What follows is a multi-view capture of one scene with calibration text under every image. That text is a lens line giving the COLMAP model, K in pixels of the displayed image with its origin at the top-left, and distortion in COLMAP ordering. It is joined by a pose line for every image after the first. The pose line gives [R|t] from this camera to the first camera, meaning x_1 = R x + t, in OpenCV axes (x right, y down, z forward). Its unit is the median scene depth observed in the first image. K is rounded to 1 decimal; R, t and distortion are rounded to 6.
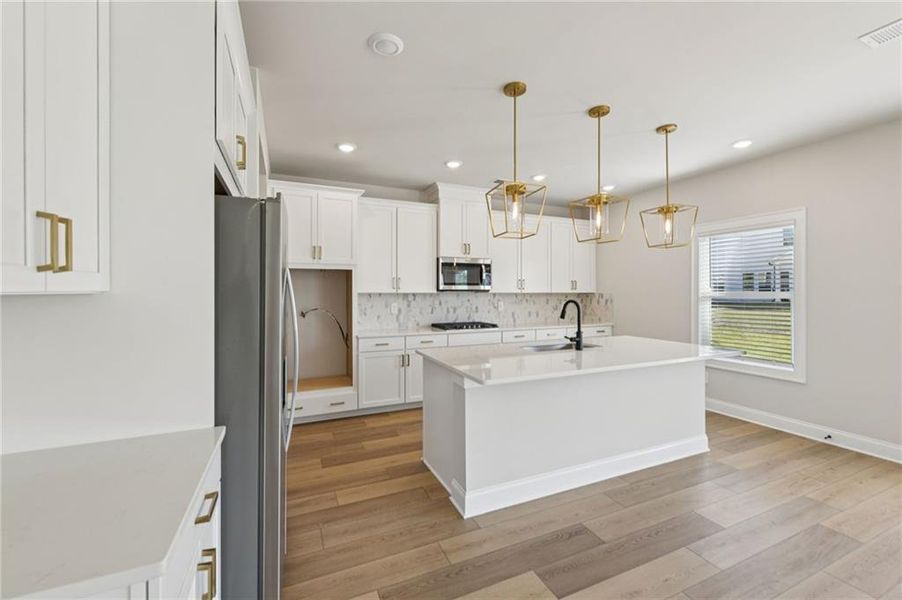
lens RADIAL K [[364.1, 0, 450.1], [0, 364.1, 290.8], [0, 0, 1]] dist [0.000033, -0.000722]
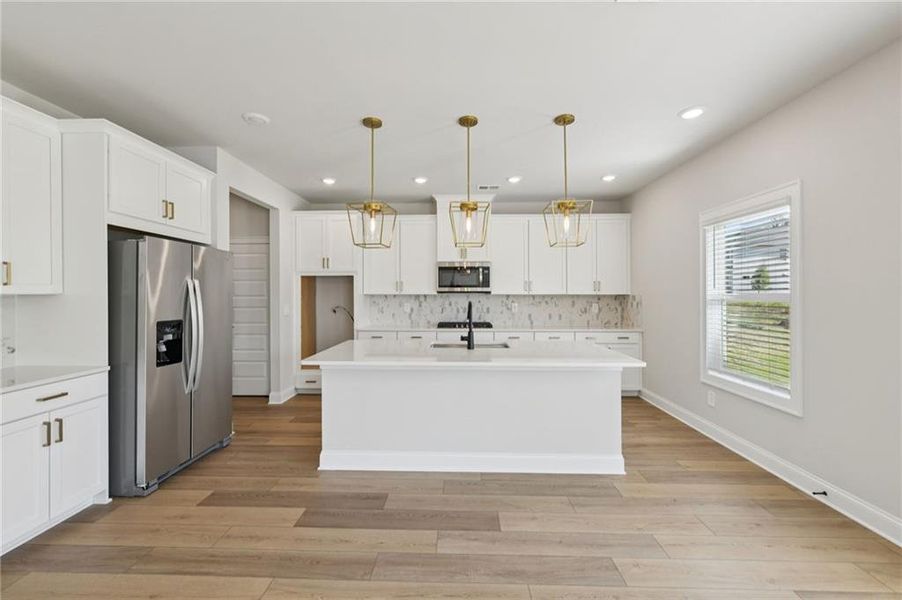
lens RADIAL K [[364.1, 0, 451.8], [0, 364.1, 292.4], [0, 0, 1]] dist [0.000033, -0.000722]
pose [[0.903435, -0.001284, -0.428723, 0.539828], [0.001178, 0.999999, -0.000514, 0.000323], [0.428723, -0.000041, 0.903436, 0.021602]]
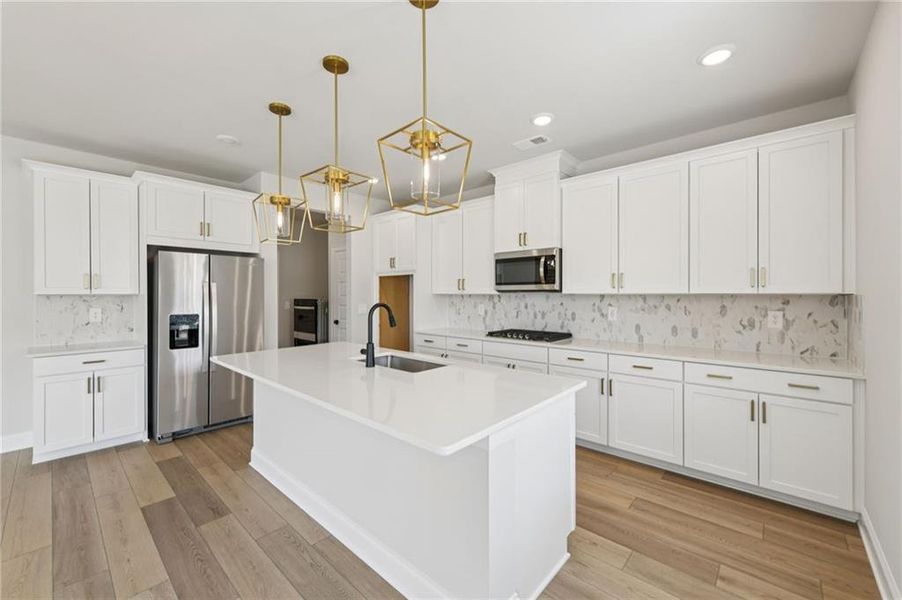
lens RADIAL K [[364.1, 0, 446.3], [0, 364.1, 294.7], [0, 0, 1]] dist [0.000033, -0.000722]
pose [[0.400992, 0.001623, -0.916080, 0.816285], [0.005397, 0.999977, 0.004134, 0.003484], [0.916066, -0.006602, 0.400974, 0.598234]]
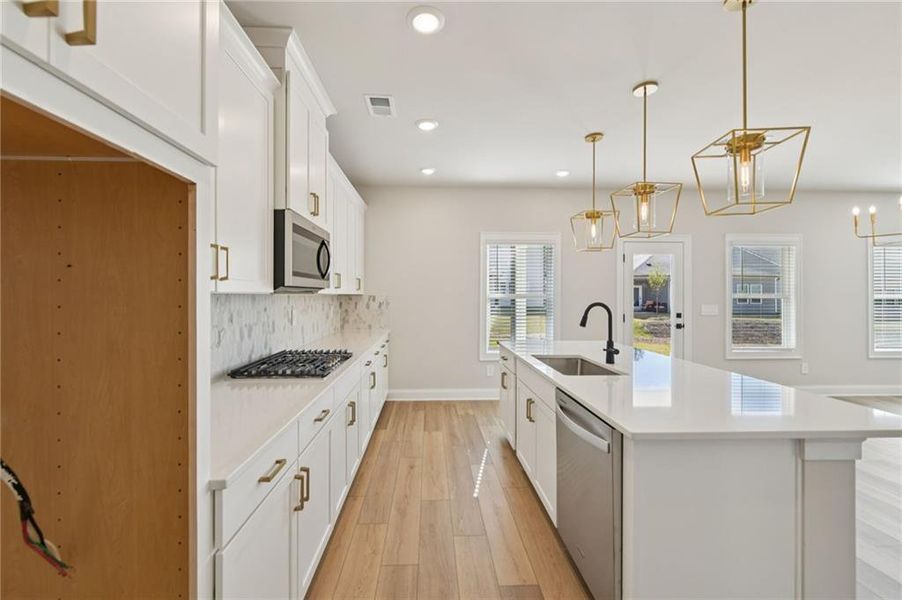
lens RADIAL K [[364.1, 0, 443.5], [0, 364.1, 294.8], [0, 0, 1]] dist [0.000033, -0.000722]
pose [[0.366807, 0.001090, 0.930296, -0.399300], [-0.004881, 0.999988, 0.000752, 0.006150], [-0.930284, -0.004816, 0.366808, 0.750308]]
